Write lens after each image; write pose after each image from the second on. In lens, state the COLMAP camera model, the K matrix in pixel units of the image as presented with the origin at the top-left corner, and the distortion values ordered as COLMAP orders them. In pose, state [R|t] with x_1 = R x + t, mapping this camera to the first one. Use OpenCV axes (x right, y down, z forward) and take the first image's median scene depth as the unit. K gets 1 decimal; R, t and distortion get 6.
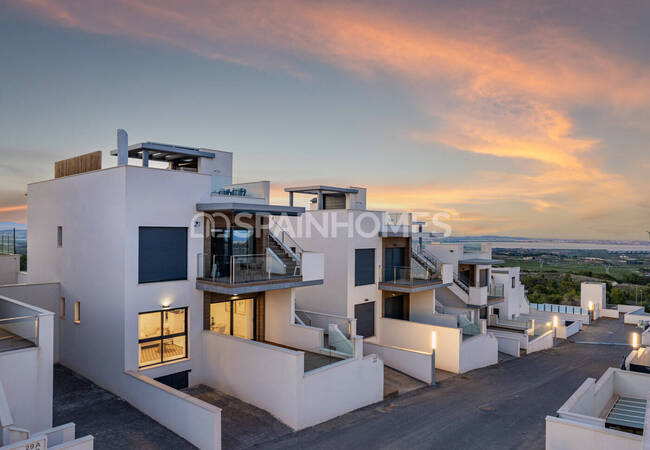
lens RADIAL K [[462.8, 0, 327.6], [0, 462.8, 233.6], [0, 0, 1]] dist [-0.042002, -0.000717]
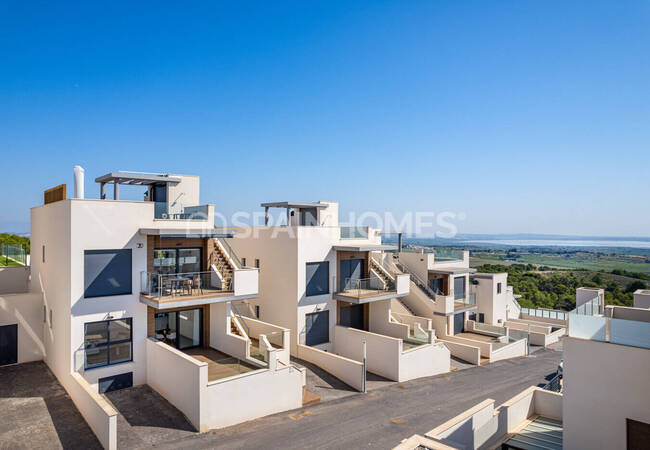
lens RADIAL K [[428.3, 0, 303.0], [0, 428.3, 224.9], [0, 0, 1]] dist [-0.074543, 0.065491]
pose [[0.989440, -0.008420, -0.144701, 0.225240], [0.005883, 0.999822, -0.017950, -0.042504], [0.144827, 0.016909, 0.989313, 0.000909]]
